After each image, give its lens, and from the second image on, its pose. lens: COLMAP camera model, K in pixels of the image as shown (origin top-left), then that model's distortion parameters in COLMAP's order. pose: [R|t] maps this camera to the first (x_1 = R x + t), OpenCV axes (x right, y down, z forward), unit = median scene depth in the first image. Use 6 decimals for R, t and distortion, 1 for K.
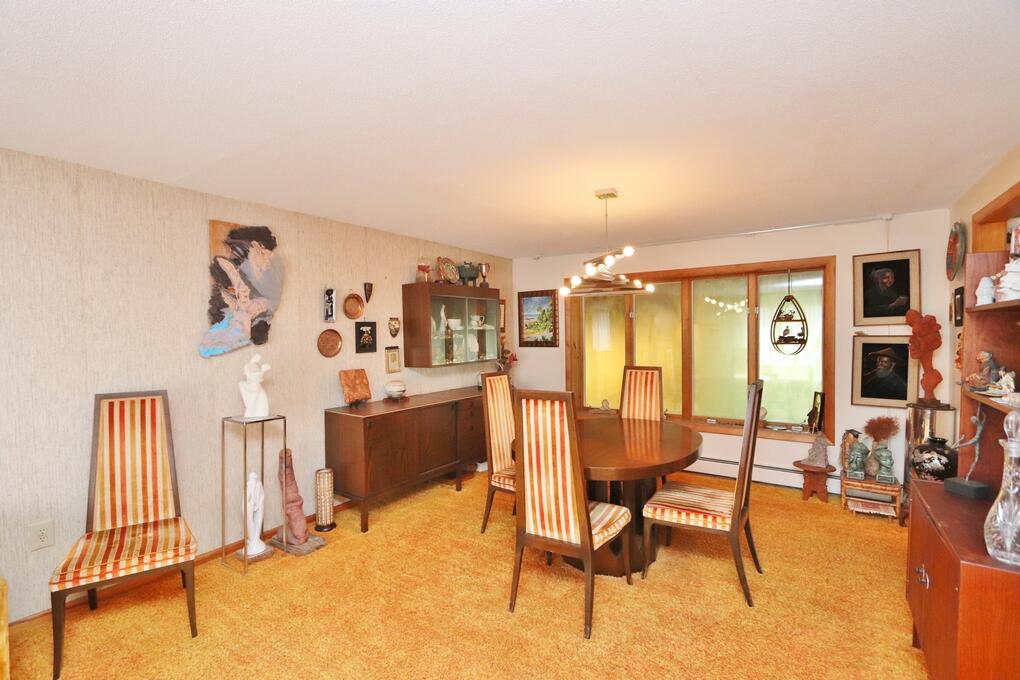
lens RADIAL K [[466.8, 0, 504.1], [0, 466.8, 345.9], [0, 0, 1]] dist [-0.000567, -0.000210]
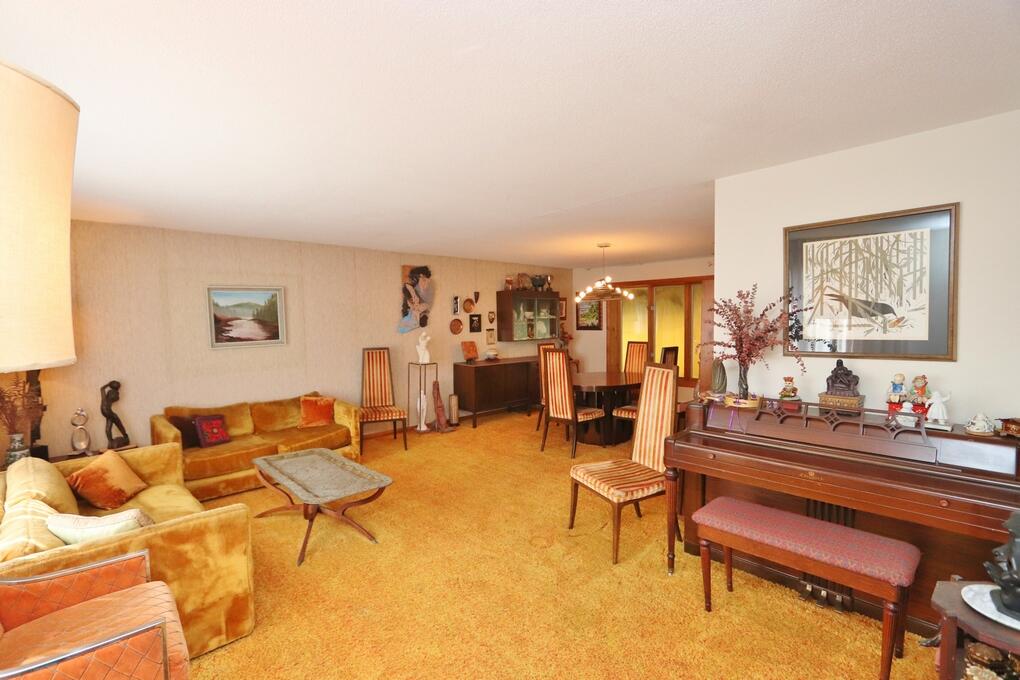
lens RADIAL K [[466.8, 0, 508.2], [0, 466.8, 339.6], [0, 0, 1]] dist [-0.000567, -0.000210]
pose [[0.978498, 0.009512, -0.206038, 0.191266], [-0.005786, 0.999809, 0.018678, 0.009131], [0.206176, -0.017084, 0.978366, -0.709187]]
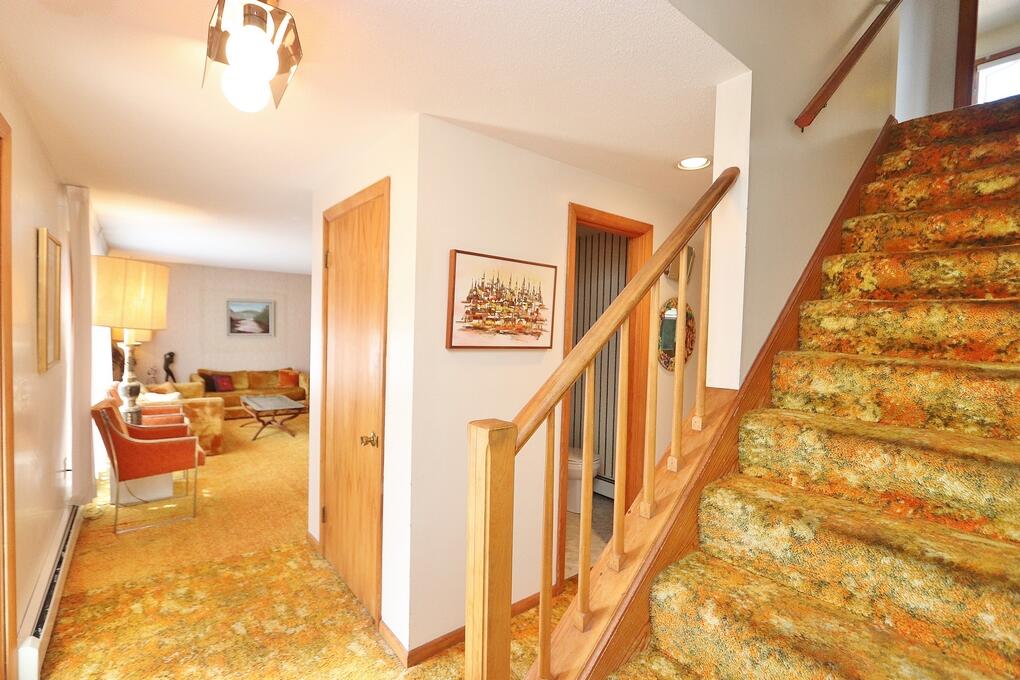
lens RADIAL K [[466.8, 0, 510.5], [0, 466.8, 342.3], [0, 0, 1]] dist [-0.000567, -0.000210]
pose [[0.960204, 0.052844, -0.274256, 0.947014], [-0.053969, 0.998537, 0.003444, 0.010434], [0.274037, 0.011494, 0.961650, -1.312409]]
